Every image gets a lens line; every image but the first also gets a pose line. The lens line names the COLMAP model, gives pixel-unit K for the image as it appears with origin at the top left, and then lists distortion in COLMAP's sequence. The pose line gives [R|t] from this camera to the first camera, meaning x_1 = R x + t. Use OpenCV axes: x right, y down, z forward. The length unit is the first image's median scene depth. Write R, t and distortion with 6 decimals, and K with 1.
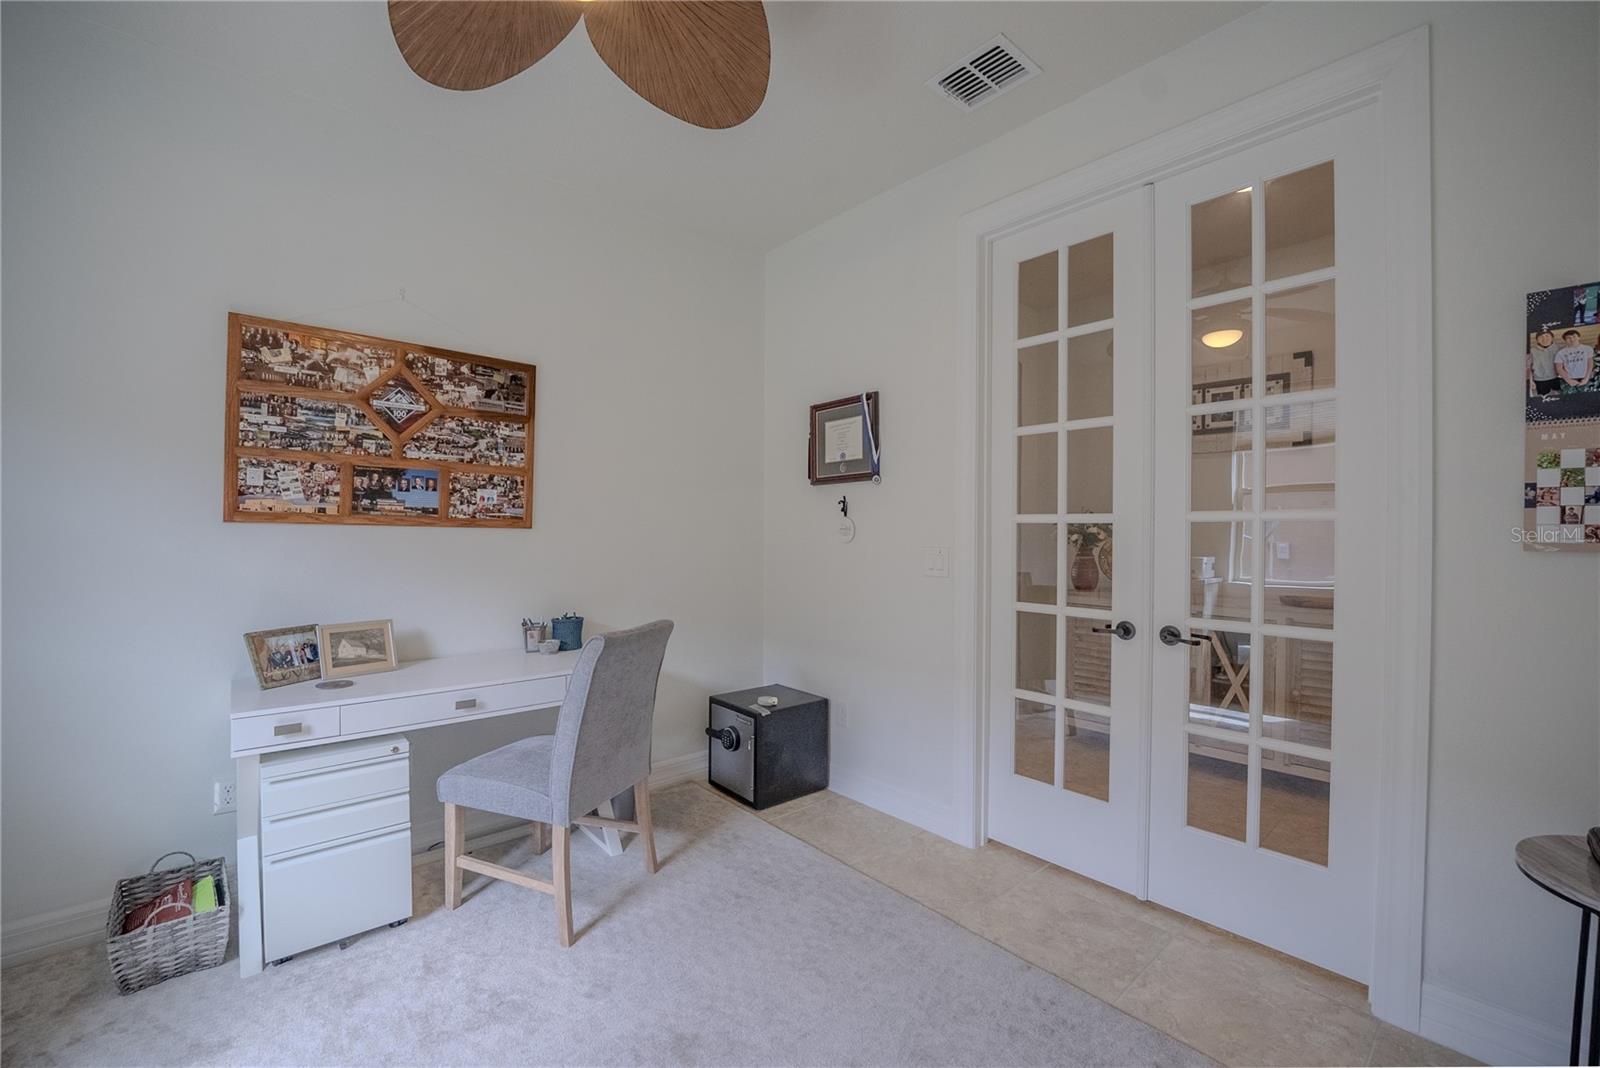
lens RADIAL K [[669.9, 0, 804.5], [0, 669.9, 536.7], [0, 0, 1]] dist [-0.033173, 0.003558]
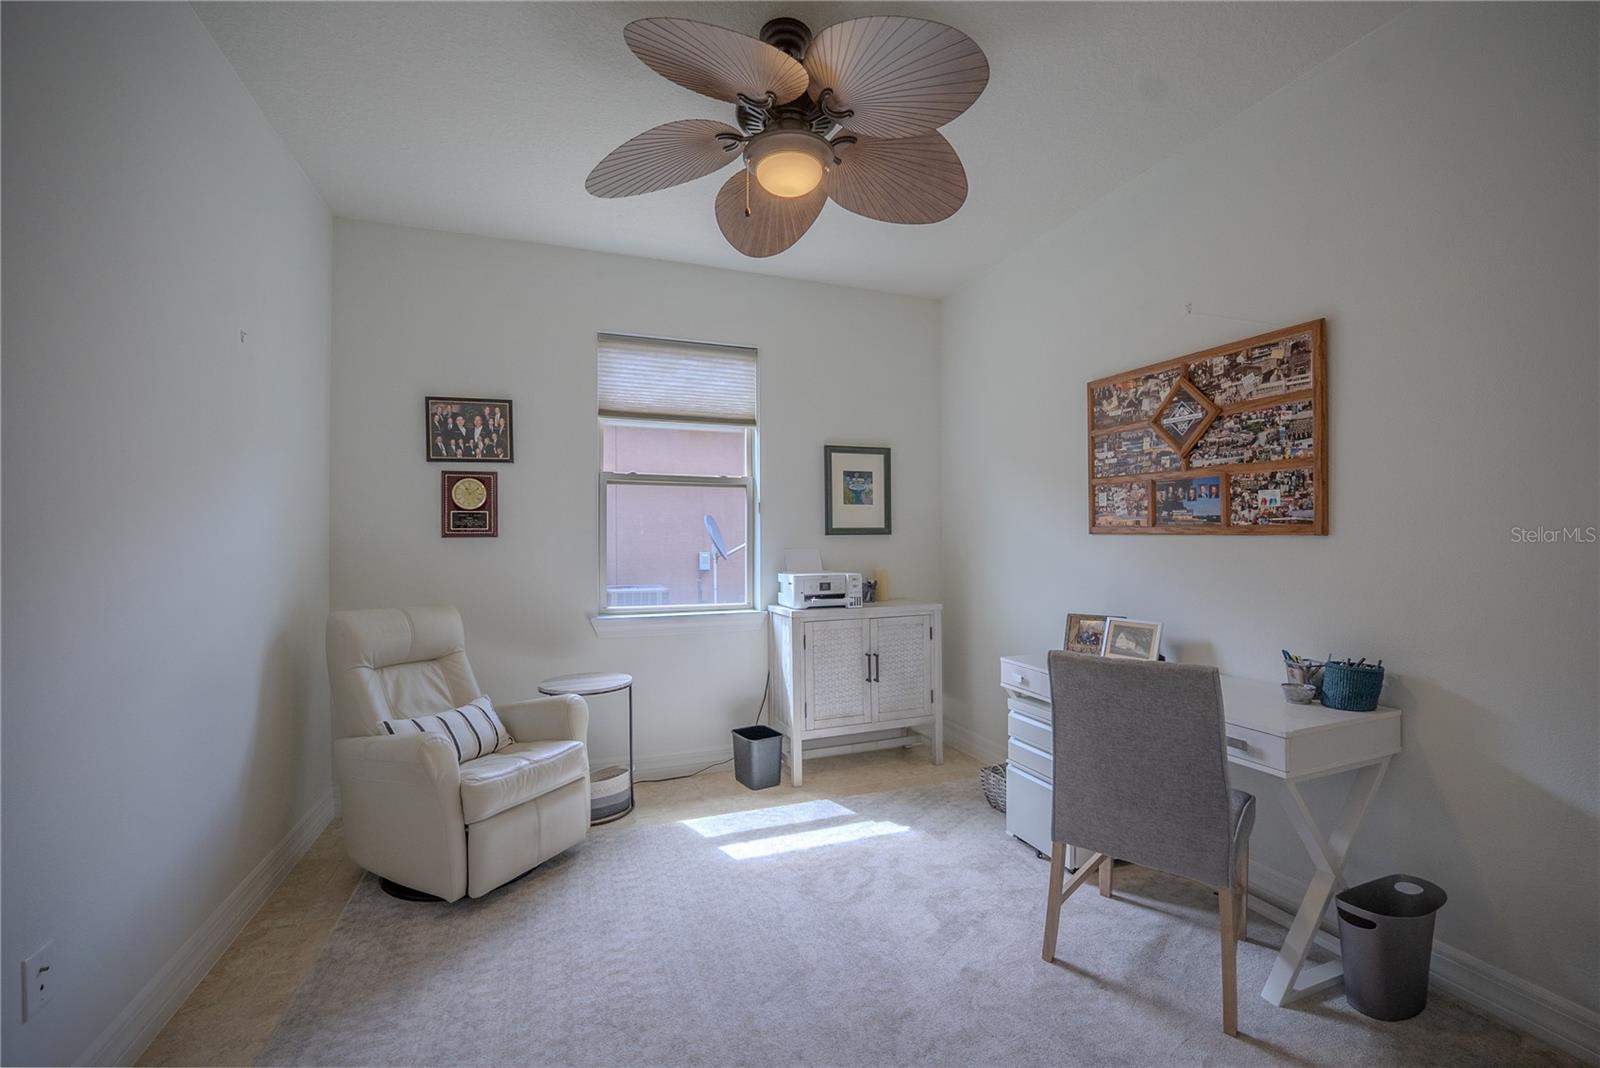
lens RADIAL K [[669.9, 0, 804.5], [0, 669.9, 536.7], [0, 0, 1]] dist [-0.033173, 0.003558]
pose [[-0.370714, -0.009777, -0.928696, 0.543140], [-0.006703, 0.999947, -0.007851, -0.001426], [0.928723, 0.003314, -0.370760, 0.802621]]
